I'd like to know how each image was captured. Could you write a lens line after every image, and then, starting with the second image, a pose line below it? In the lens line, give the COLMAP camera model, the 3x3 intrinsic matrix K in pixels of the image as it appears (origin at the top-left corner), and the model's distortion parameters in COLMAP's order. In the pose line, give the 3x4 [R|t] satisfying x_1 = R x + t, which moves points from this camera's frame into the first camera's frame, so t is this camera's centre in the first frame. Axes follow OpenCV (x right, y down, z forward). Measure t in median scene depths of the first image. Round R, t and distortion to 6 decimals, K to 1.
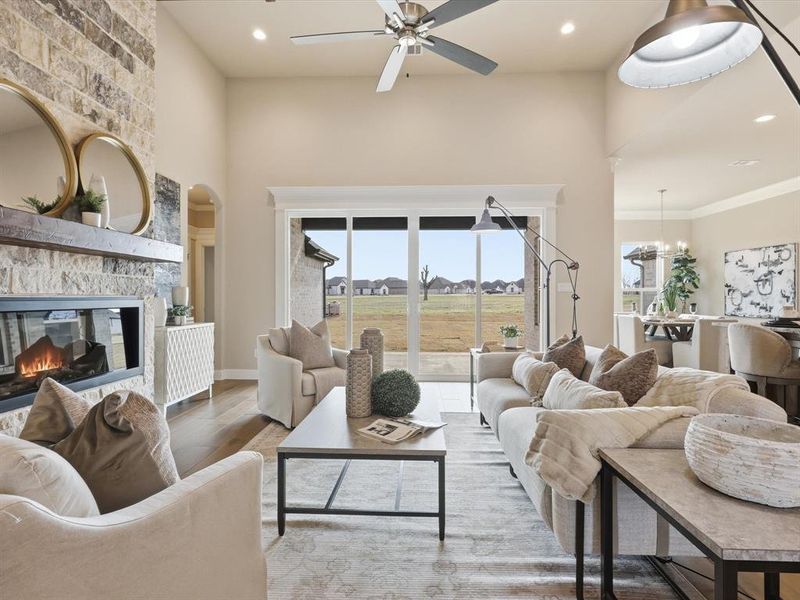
lens RADIAL K [[420.3, 0, 398.9], [0, 420.3, 296.3], [0, 0, 1]] dist [-0.002825, 0.004058]
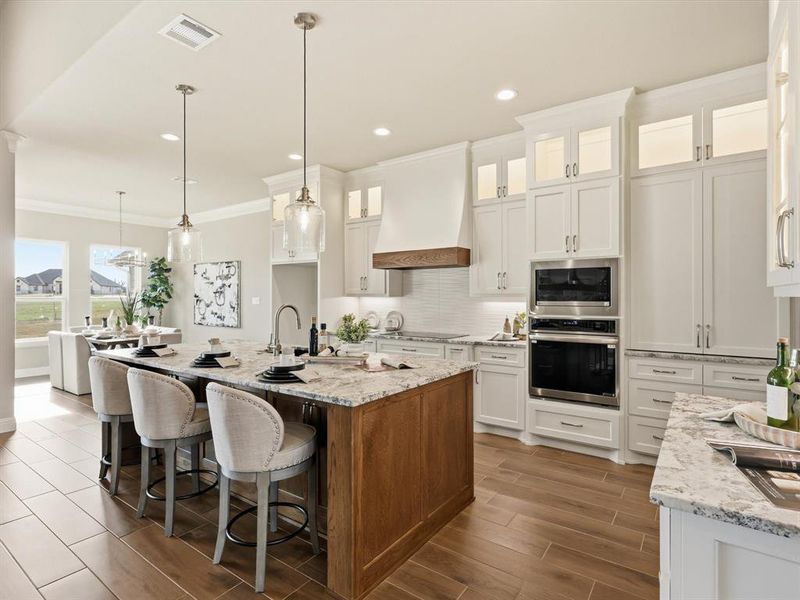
lens RADIAL K [[420.3, 0, 397.9], [0, 420.3, 297.3], [0, 0, 1]] dist [-0.002825, 0.004058]
pose [[0.548658, -0.003534, 0.836039, 0.201319], [0.000844, 0.999993, 0.003673, -0.028491], [-0.836046, -0.001310, 0.548657, 0.001812]]
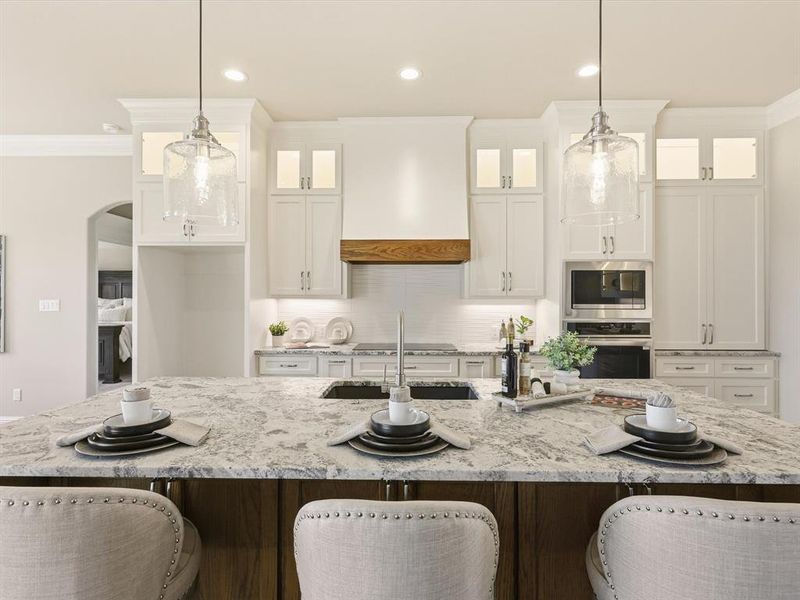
lens RADIAL K [[420.3, 0, 397.9], [0, 420.3, 299.5], [0, 0, 1]] dist [-0.002825, 0.004058]
pose [[-0.019672, -0.002905, 0.999802, 0.249822], [-0.002885, 0.999992, 0.002848, -0.027453], [-0.999802, -0.002828, -0.019680, 0.359537]]
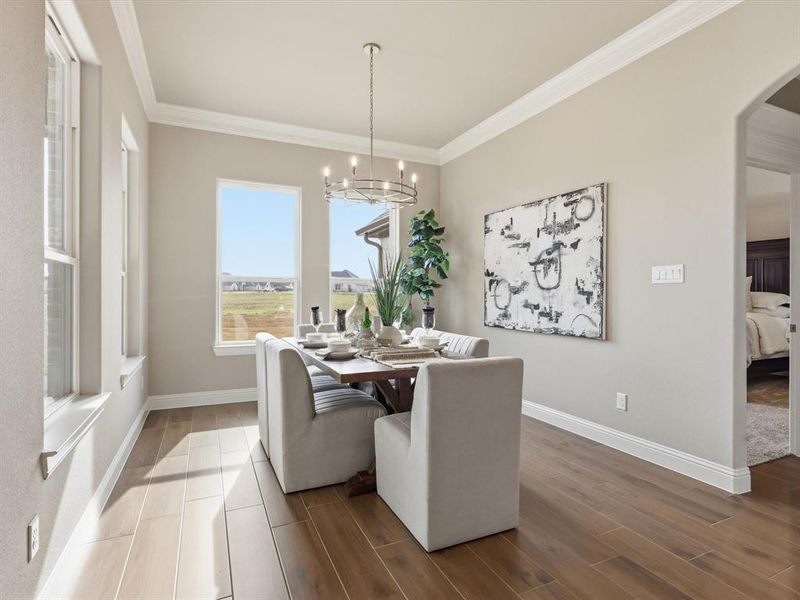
lens RADIAL K [[420.3, 0, 400.0], [0, 420.3, 295.8], [0, 0, 1]] dist [-0.002825, 0.004058]
pose [[0.888289, -0.000669, 0.459284, 0.465971], [-0.000847, 0.999995, 0.003096, 0.003049], [-0.459284, -0.003139, 0.888284, 0.618411]]
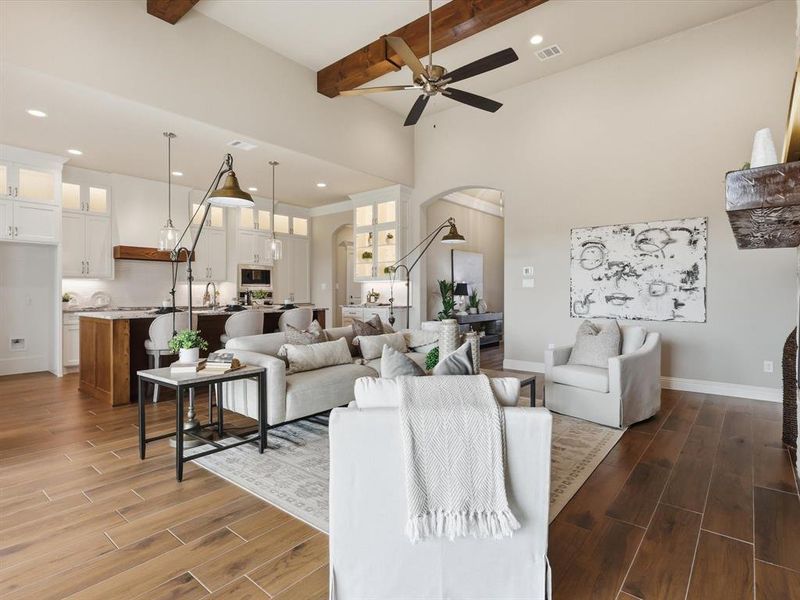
lens RADIAL K [[420.3, 0, 398.5], [0, 420.3, 296.8], [0, 0, 1]] dist [-0.002825, 0.004058]
pose [[-0.796418, -0.007794, 0.604697, -0.253231], [-0.002400, 0.999950, 0.009727, 0.000521], [-0.604742, 0.006296, -0.796396, 0.773992]]
